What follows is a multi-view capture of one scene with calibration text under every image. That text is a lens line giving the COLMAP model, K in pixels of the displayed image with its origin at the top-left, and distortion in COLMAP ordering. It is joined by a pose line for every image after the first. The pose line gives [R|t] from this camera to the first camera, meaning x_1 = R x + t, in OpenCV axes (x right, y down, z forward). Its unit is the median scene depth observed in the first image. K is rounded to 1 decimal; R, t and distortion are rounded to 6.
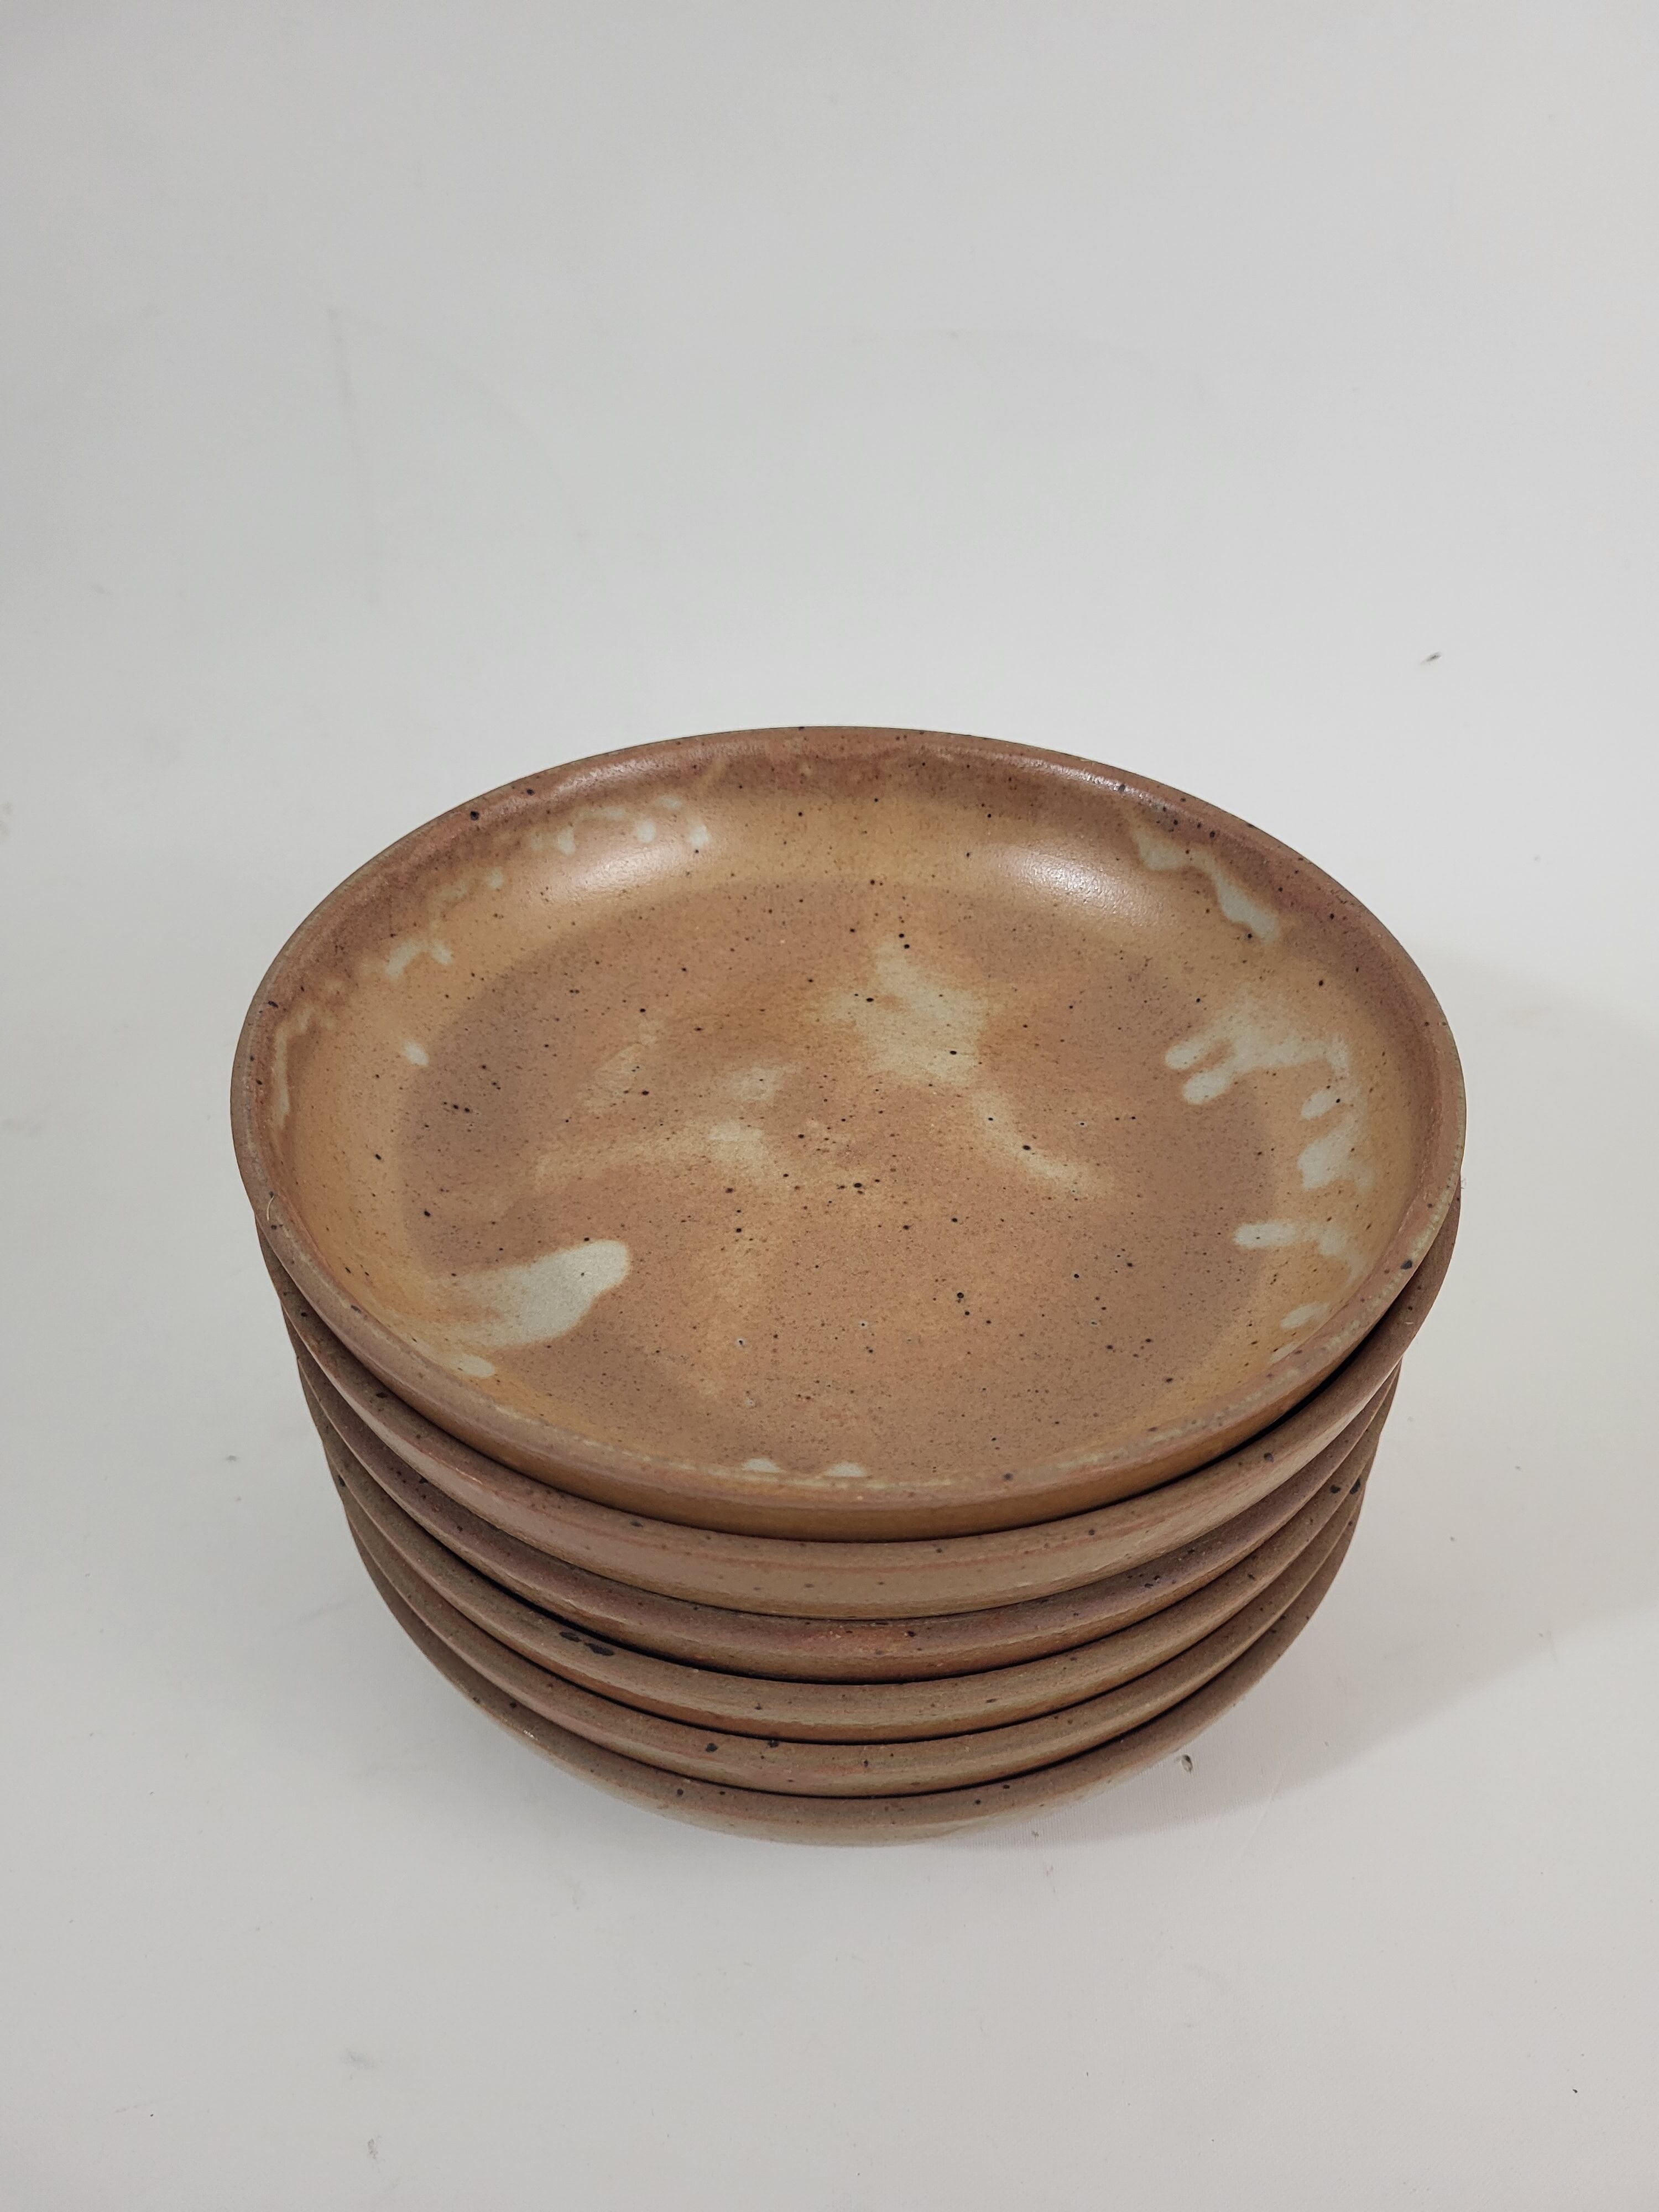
lens RADIAL K [[1728.6, 0, 829.6], [0, 1728.6, 1090.9], [0, 0, 1]] dist [0.013220, -0.031089]
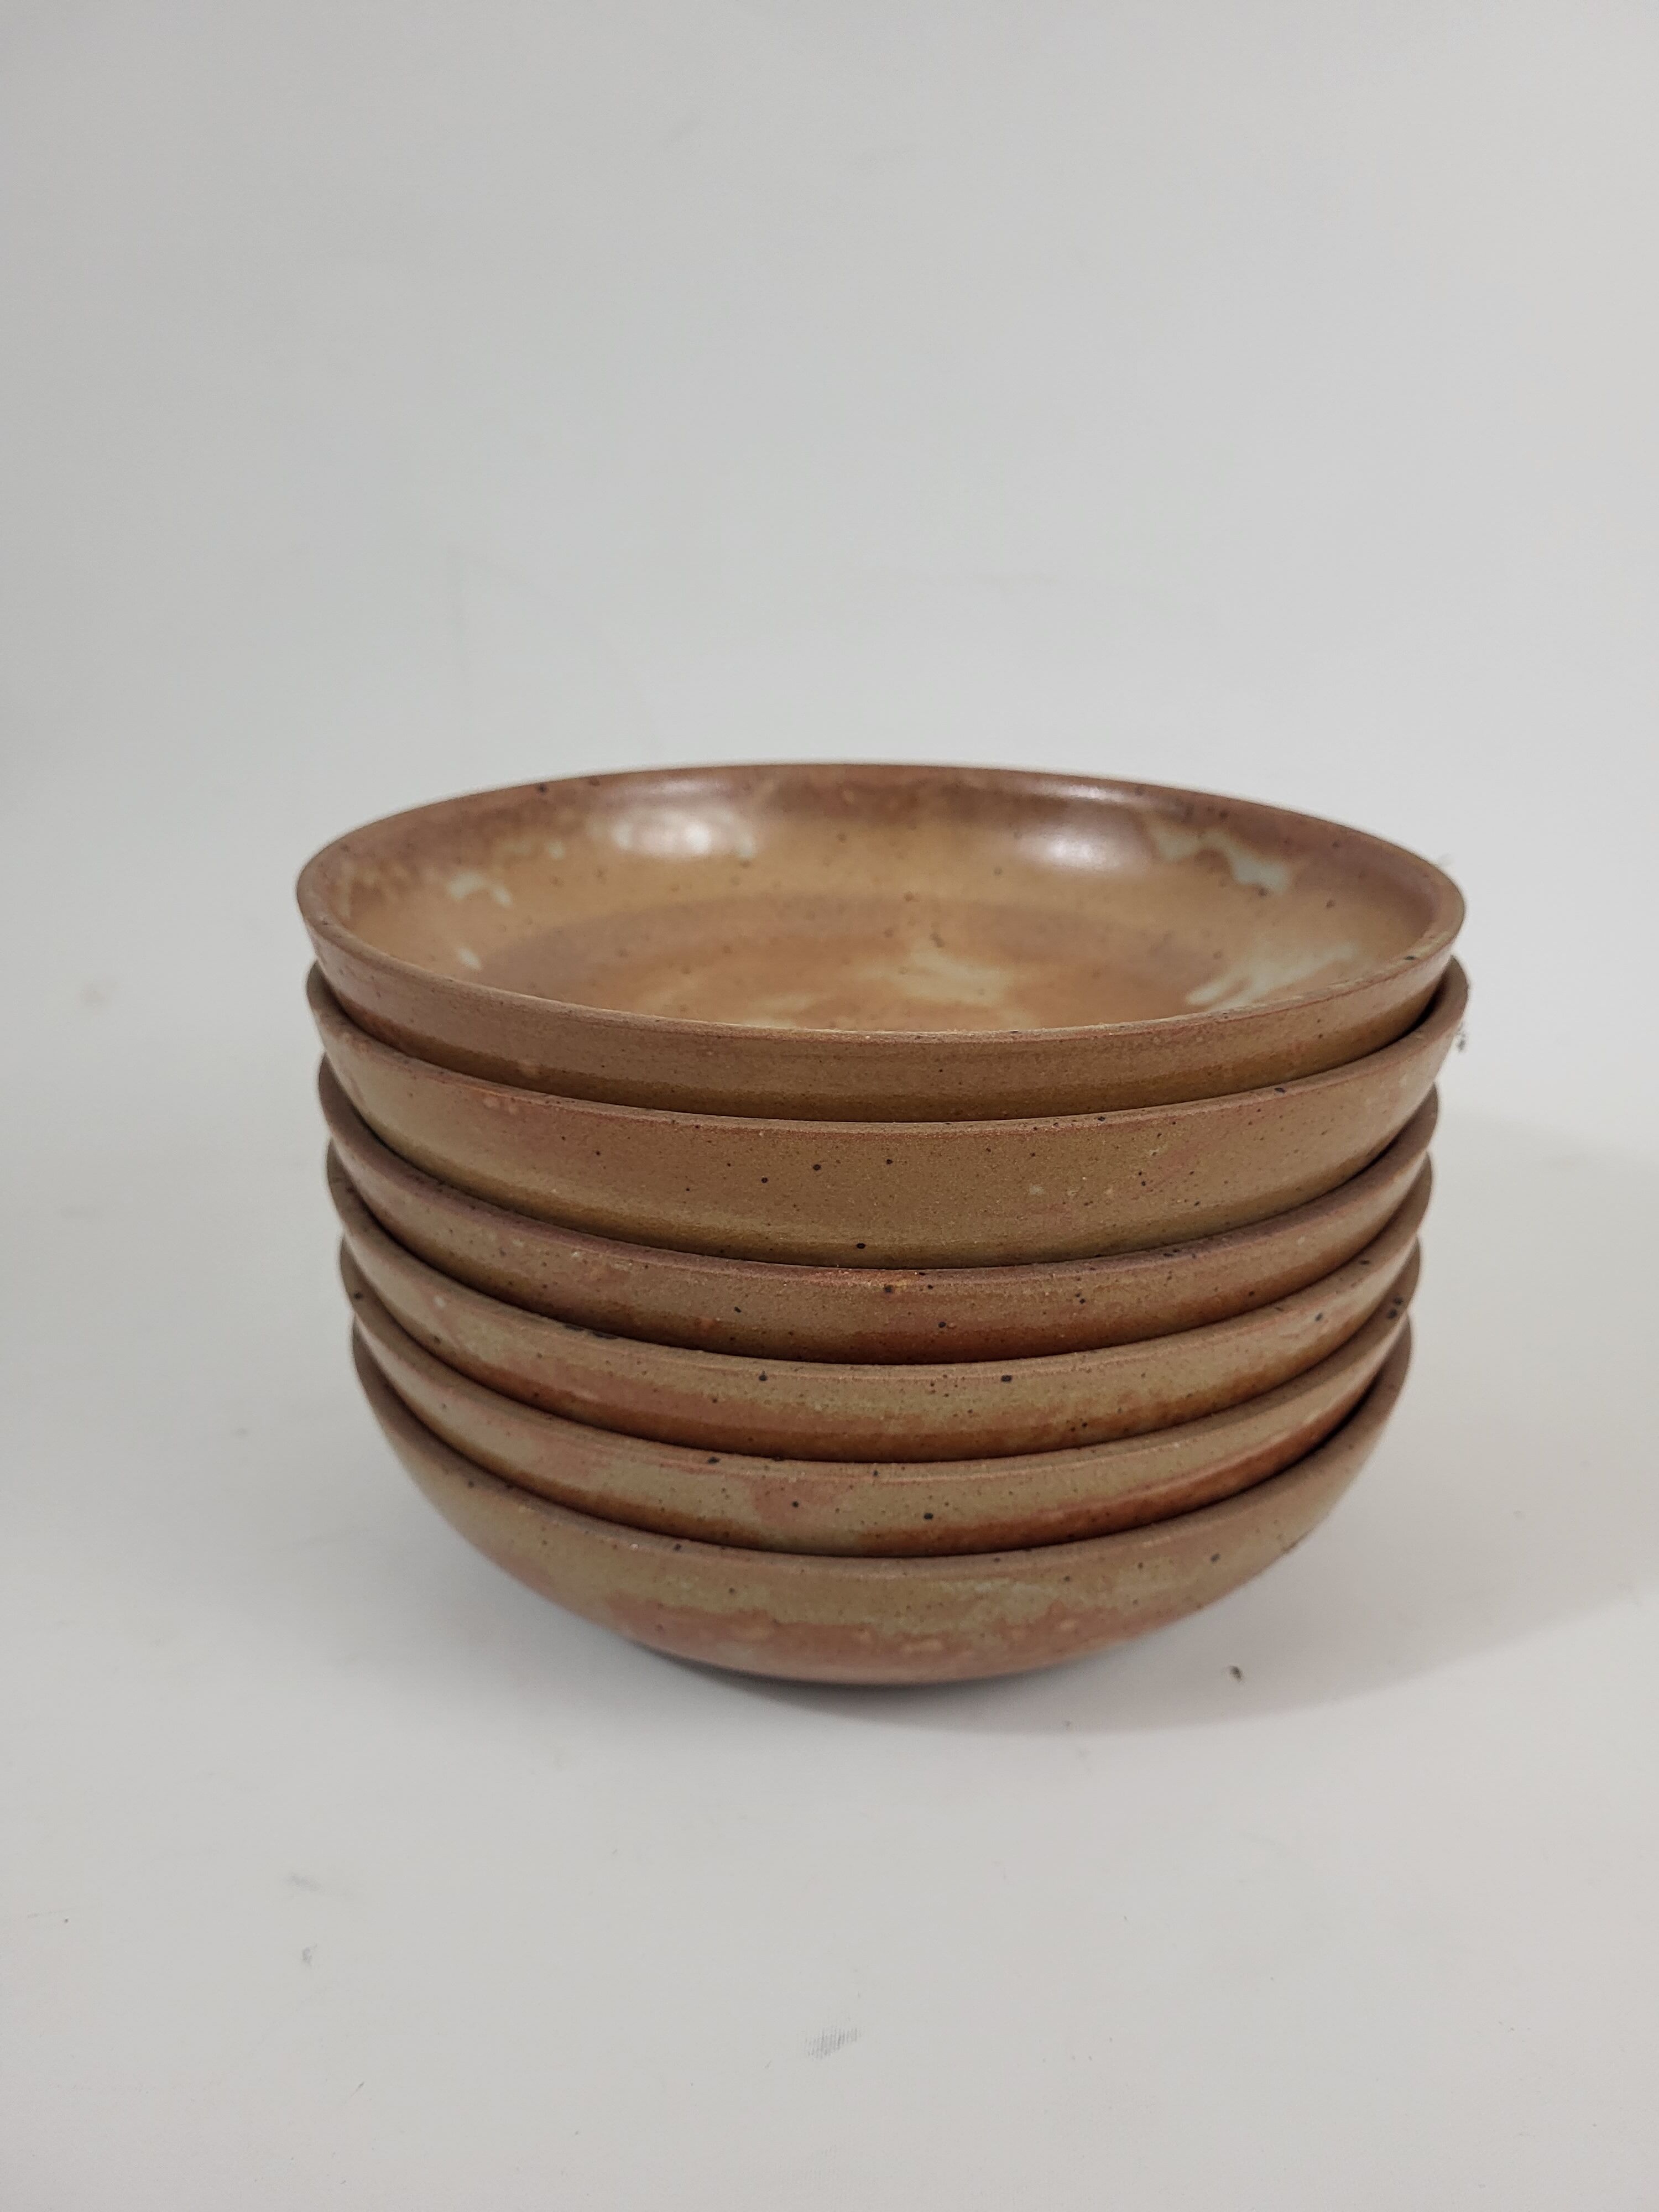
lens RADIAL K [[1728.6, 0, 832.4], [0, 1728.6, 1118.7], [0, 0, 1]] dist [0.013220, -0.031089]
pose [[0.999221, 0.016849, -0.035700, 0.020663], [-0.027078, 0.950595, -0.309249, 0.378934], [0.028725, 0.309975, 0.950311, 0.032687]]
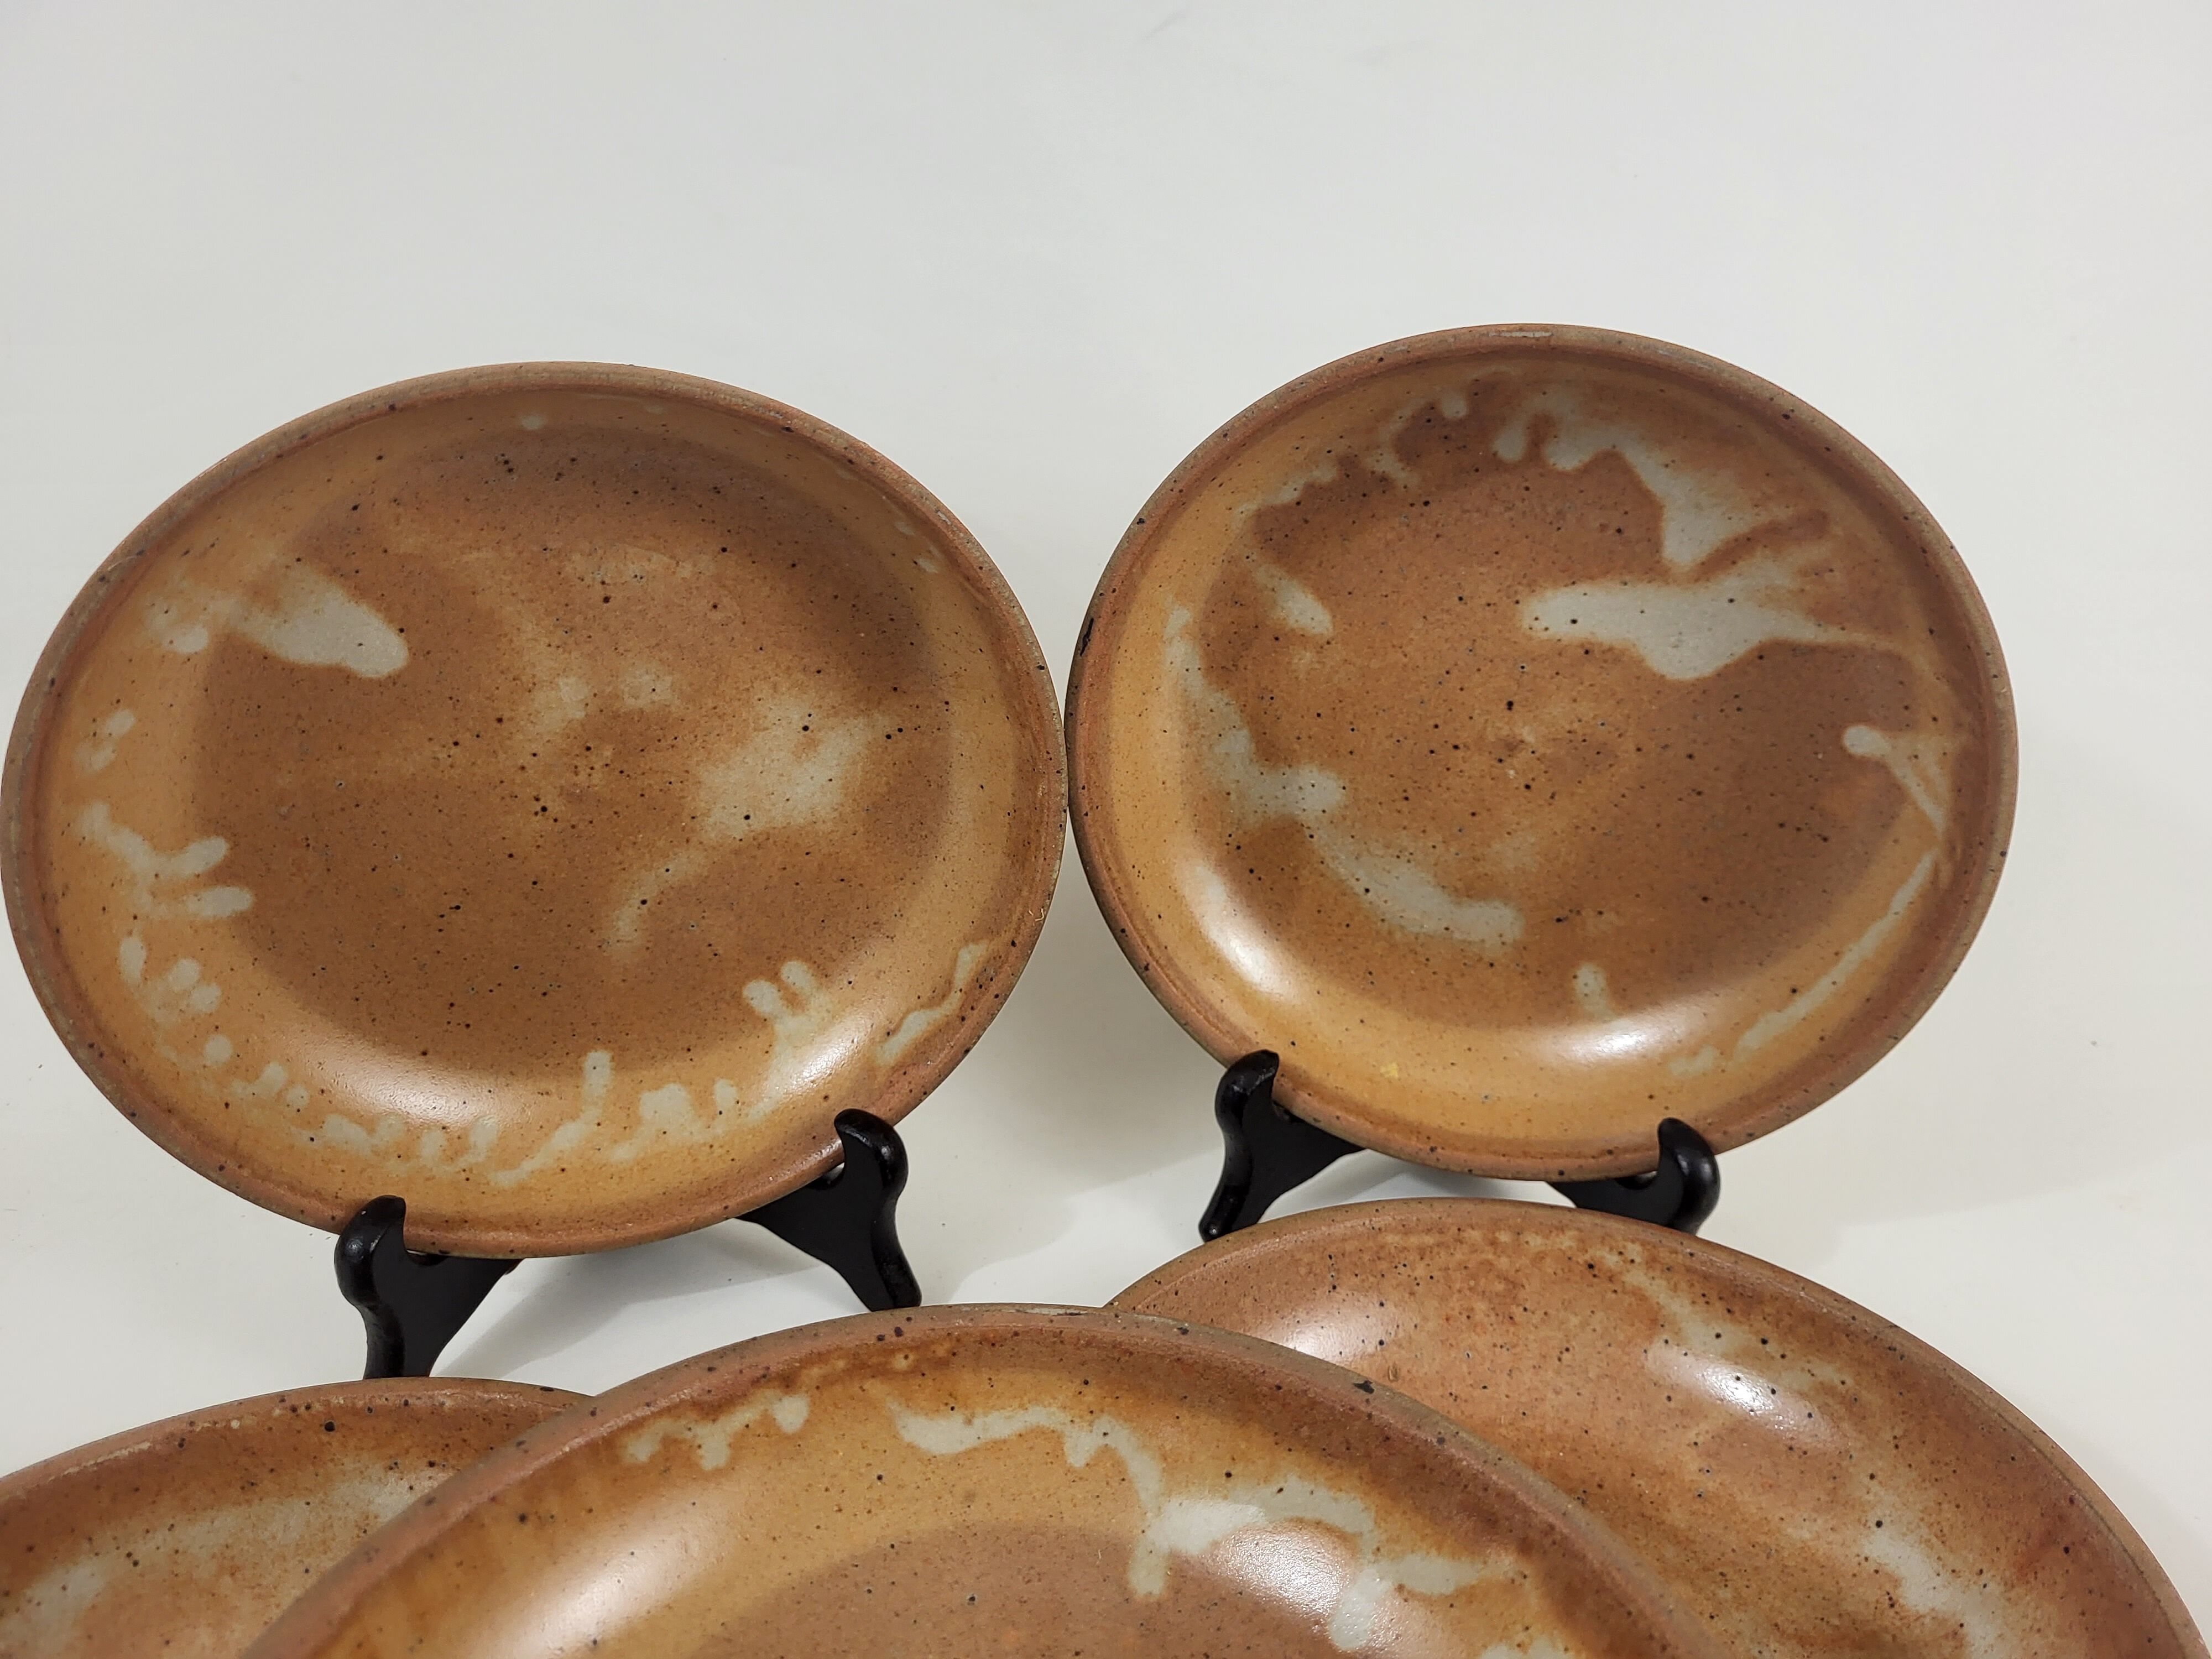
lens RADIAL K [[1728.6, 0, 1102.8], [0, 1728.6, 789.9], [0, 0, 1]] dist [0.013220, -0.031089]
pose [[0.189072, 0.829292, 0.525857, -0.513262], [-0.847466, -0.132710, 0.513993, -0.825875], [0.496037, -0.542828, 0.677705, 0.350065]]
